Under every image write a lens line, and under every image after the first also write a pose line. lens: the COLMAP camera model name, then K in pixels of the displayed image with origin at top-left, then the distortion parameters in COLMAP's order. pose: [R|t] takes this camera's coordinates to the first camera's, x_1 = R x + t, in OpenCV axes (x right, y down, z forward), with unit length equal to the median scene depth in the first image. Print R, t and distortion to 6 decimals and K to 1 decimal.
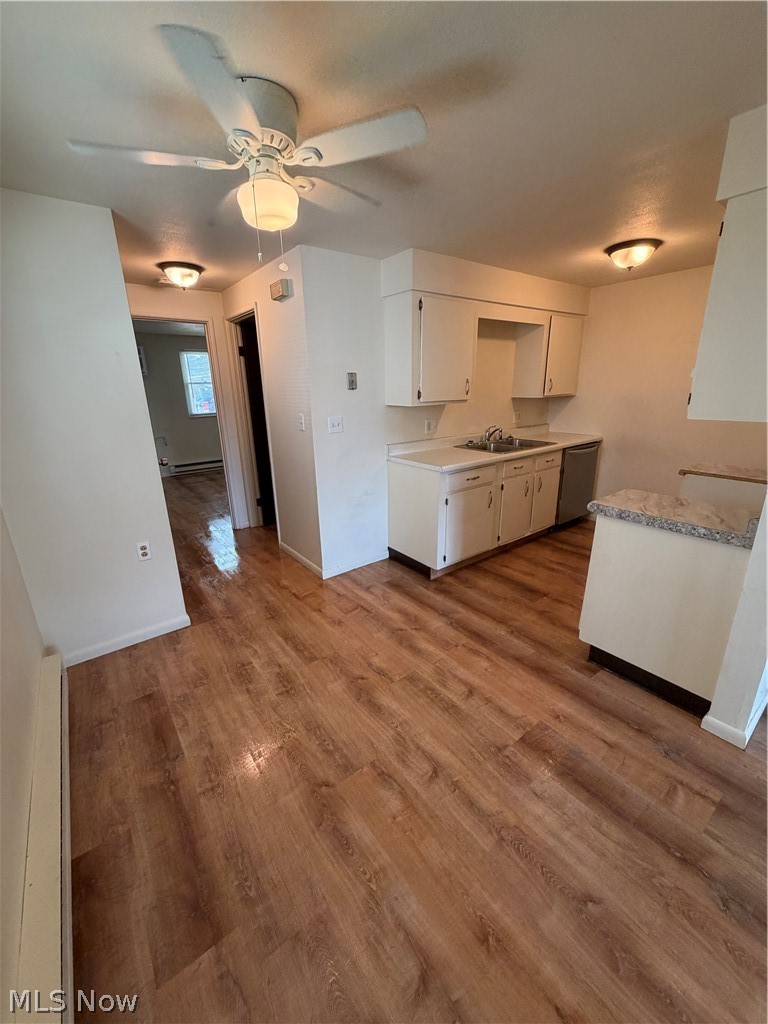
lens RADIAL K [[407.5, 0, 382.7], [0, 407.5, 508.7], [0, 0, 1]] dist [0.001016, -0.000108]
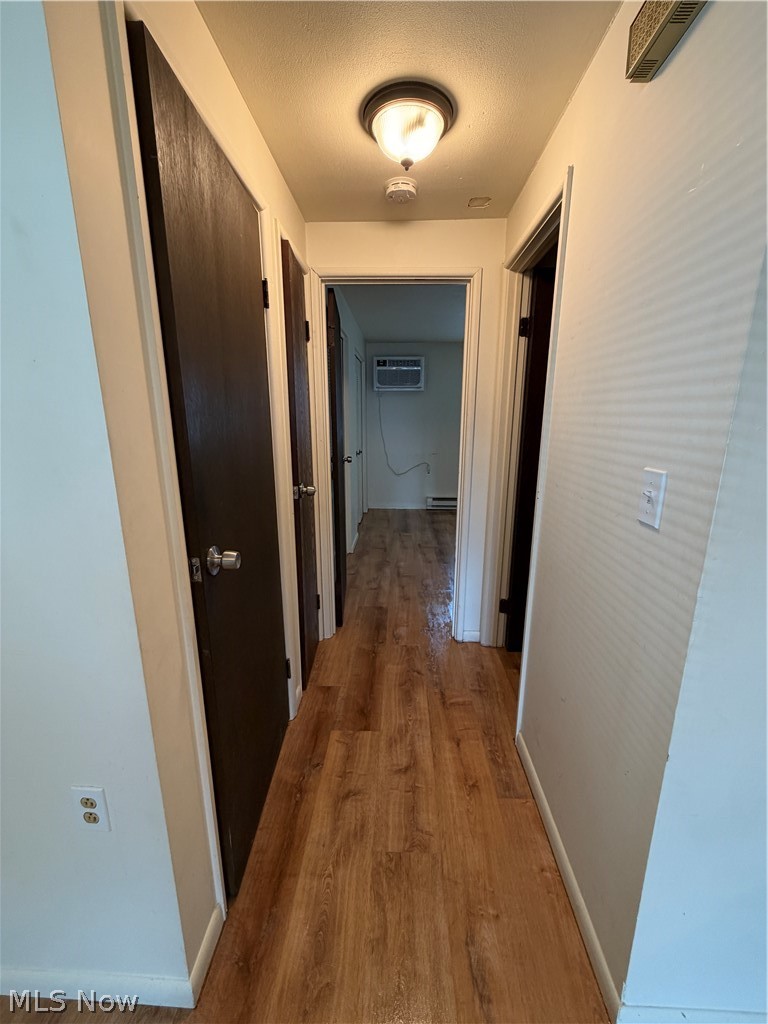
lens RADIAL K [[407.5, 0, 382.7], [0, 407.5, 508.7], [0, 0, 1]] dist [0.001016, -0.000108]
pose [[0.771367, 0.165770, -0.614422, -0.223697], [-0.204244, 0.978890, 0.007688, -0.221293], [0.602725, 0.119562, 0.788940, 0.888139]]
